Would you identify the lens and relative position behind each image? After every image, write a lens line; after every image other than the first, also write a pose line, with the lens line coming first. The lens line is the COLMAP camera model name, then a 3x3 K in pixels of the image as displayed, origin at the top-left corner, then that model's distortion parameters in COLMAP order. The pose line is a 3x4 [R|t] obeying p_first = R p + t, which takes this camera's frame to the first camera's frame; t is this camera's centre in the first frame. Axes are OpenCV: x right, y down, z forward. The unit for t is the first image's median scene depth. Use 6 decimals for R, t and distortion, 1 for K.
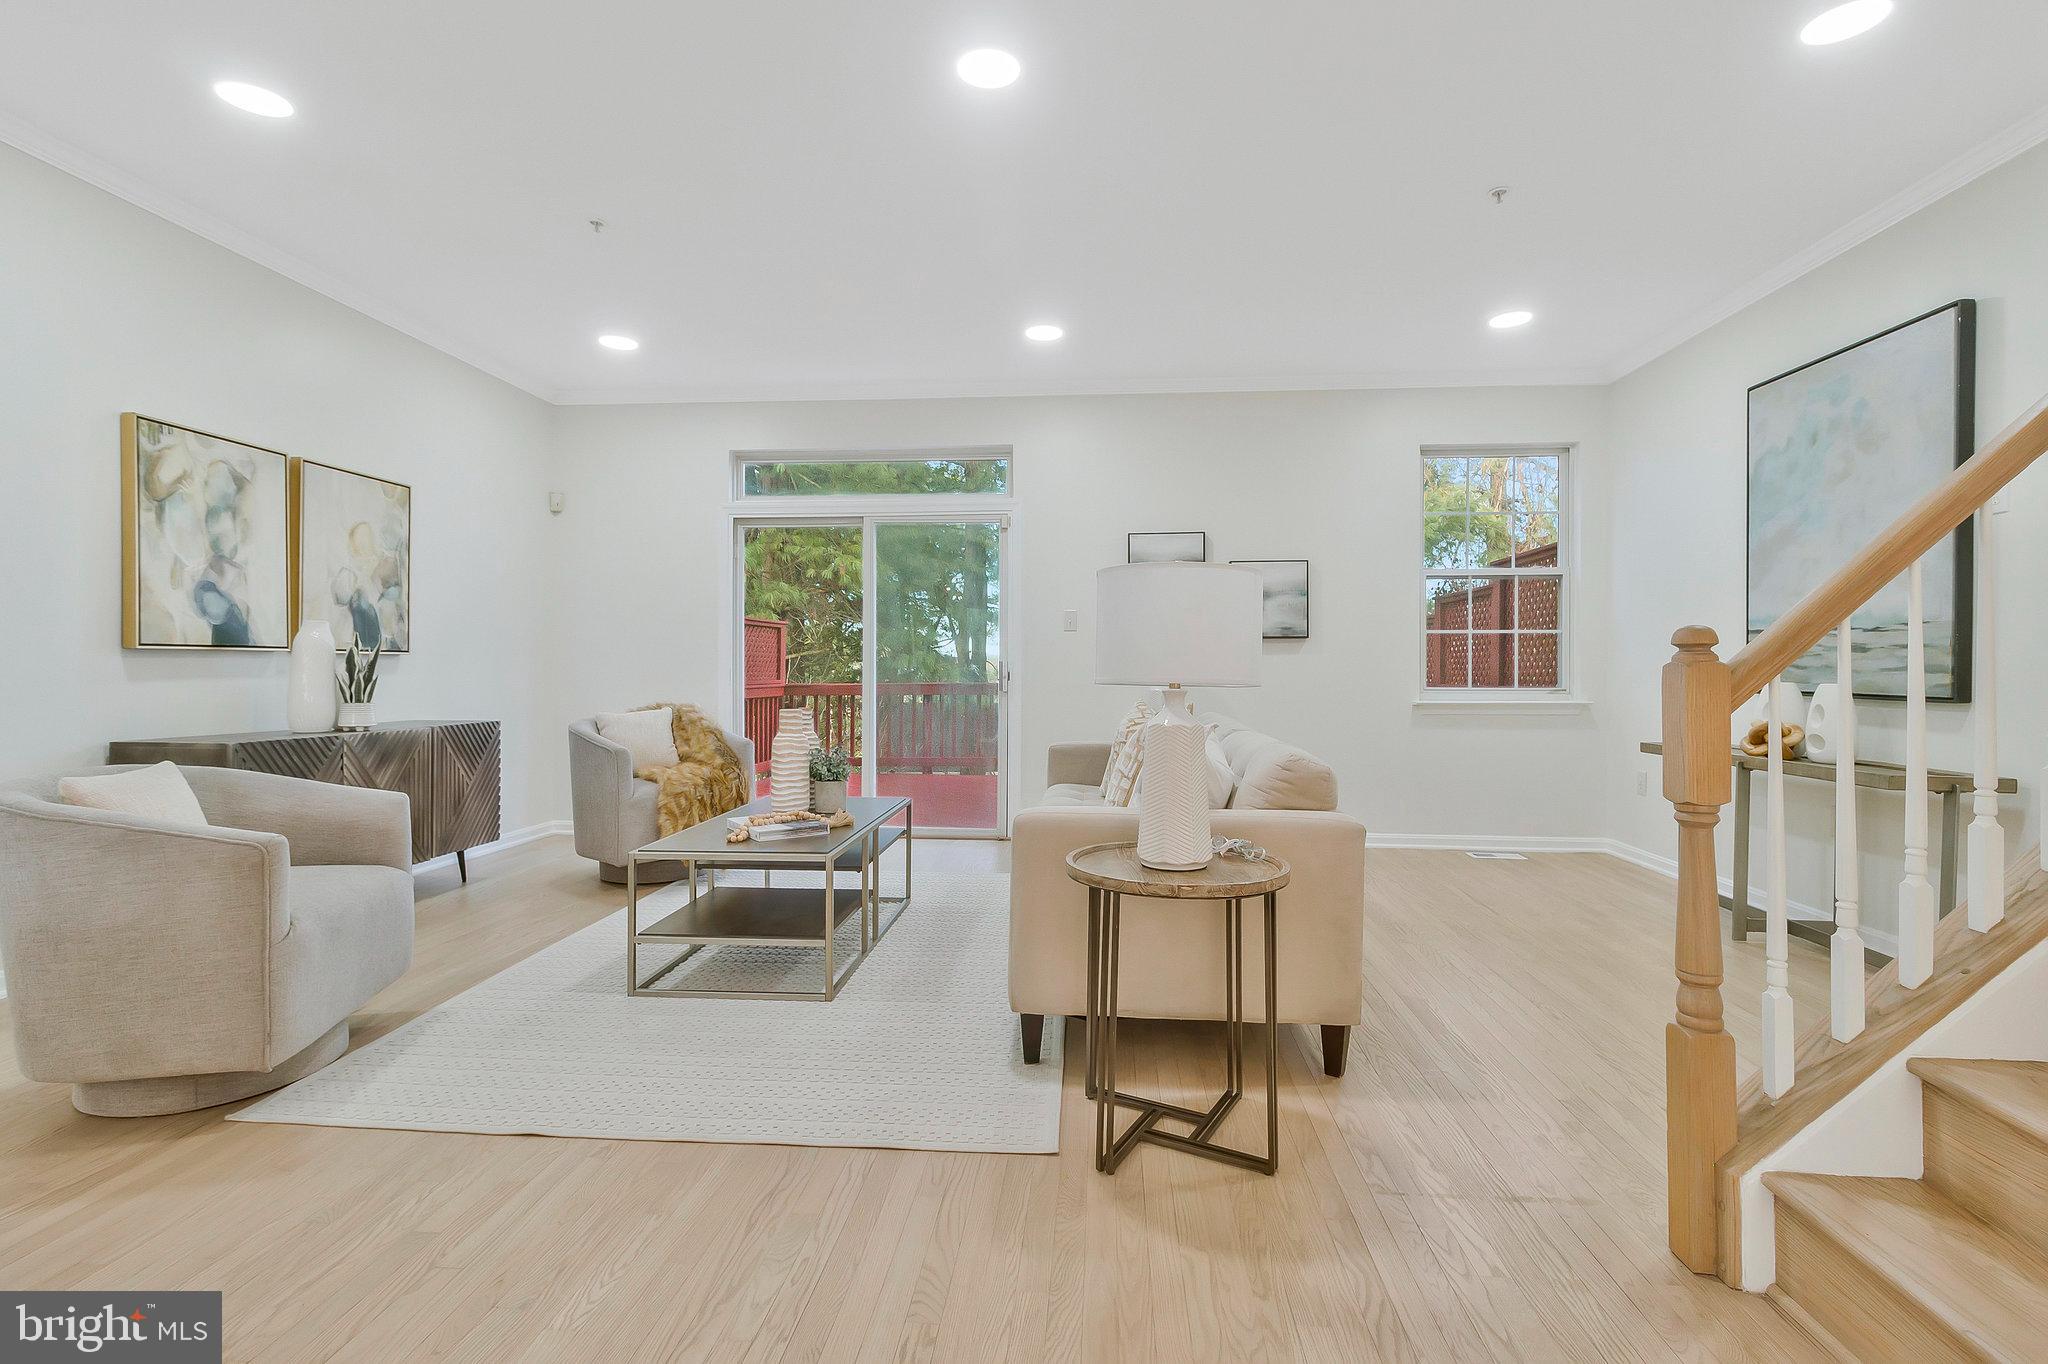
lens RADIAL K [[1045.3, 0, 1021.1], [0, 1045.3, 674.0], [0, 0, 1]] dist [-0.000007, -0.000069]
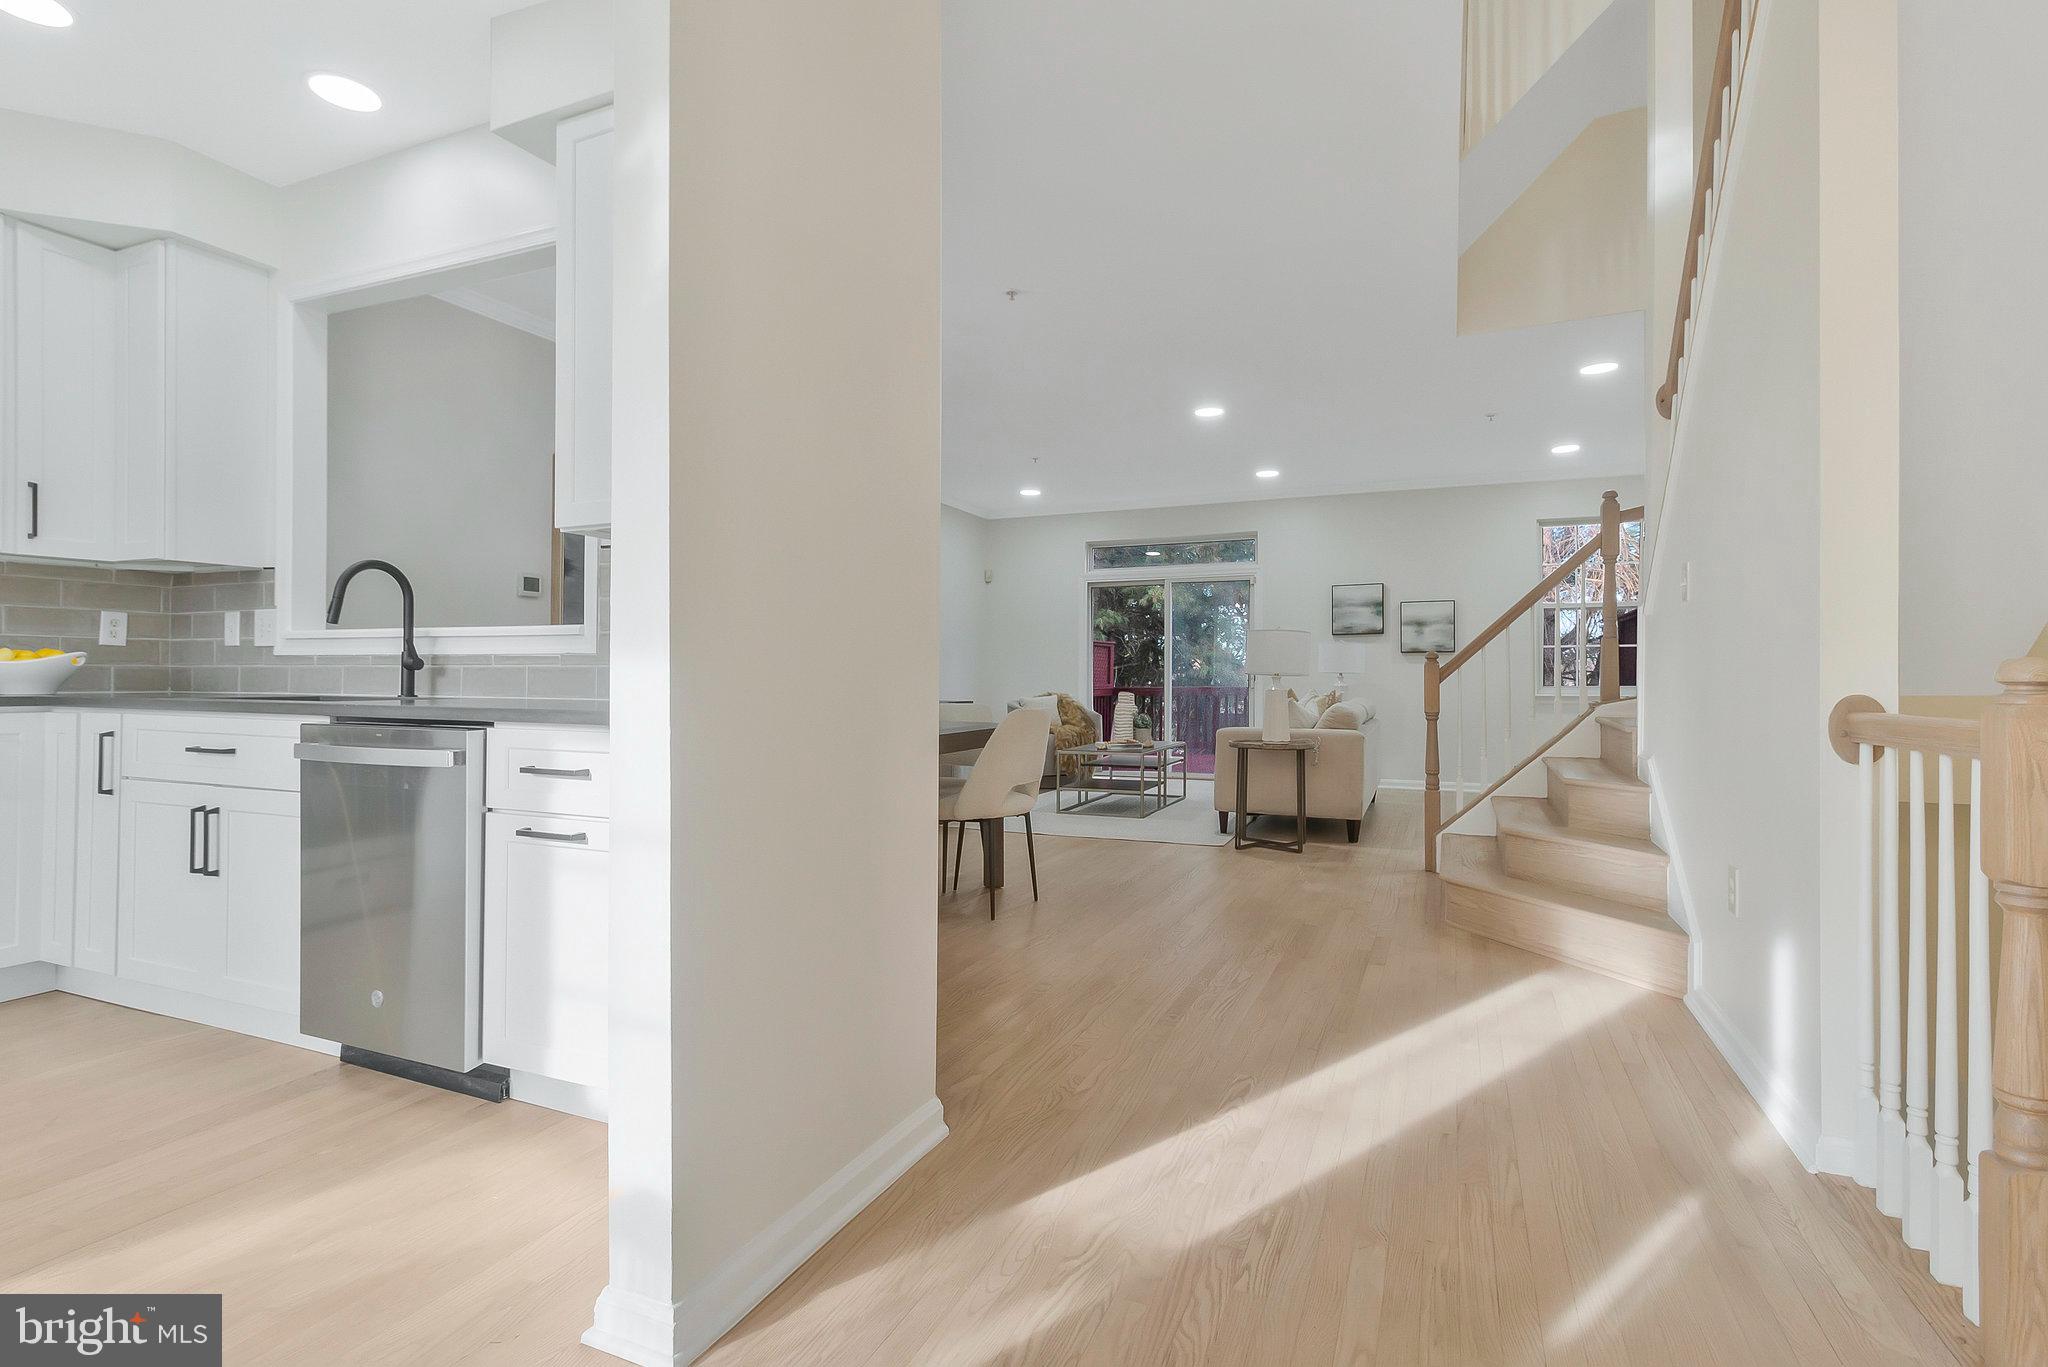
lens RADIAL K [[1012.6, 0, 1079.0], [0, 1012.6, 688.7], [0, 0, 1]] dist [0.000493, 0.000039]
pose [[0.969339, -0.001835, -0.245719, 0.145004], [0.002690, 0.999991, 0.003142, 0.017860], [0.245711, -0.003706, 0.969336, -0.757967]]
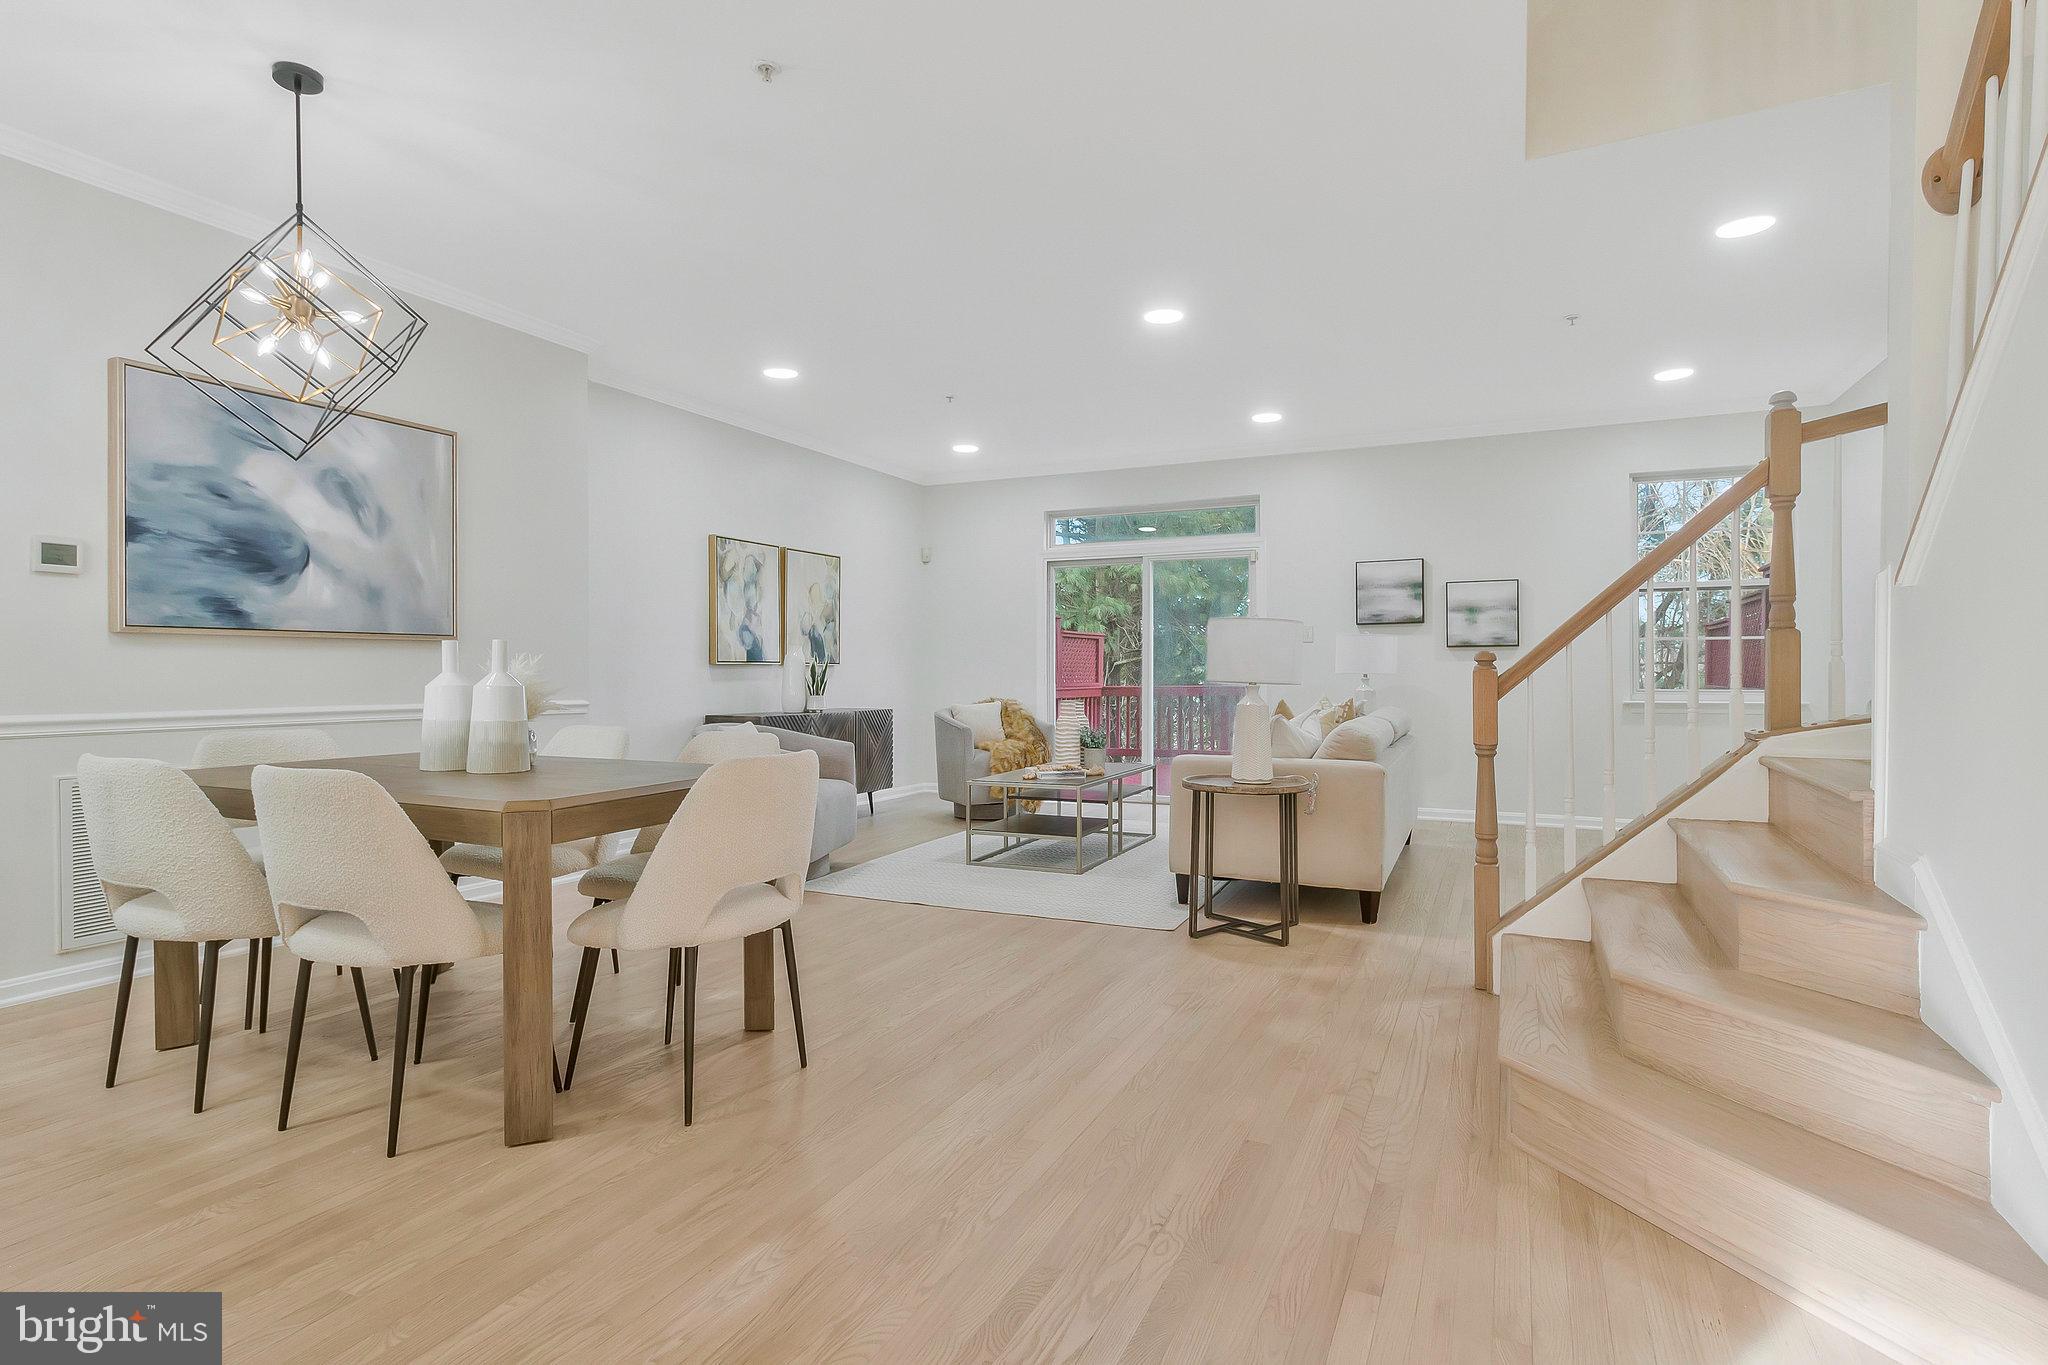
lens RADIAL K [[1058.9, 0, 996.9], [0, 1058.9, 676.0], [0, 0, 1]] dist [-0.001222, -0.000082]
pose [[0.939499, -0.002002, -0.342545, 0.178704], [0.001355, 0.999997, -0.002127, 0.000763], [0.342548, 0.001534, 0.939499, -0.413457]]
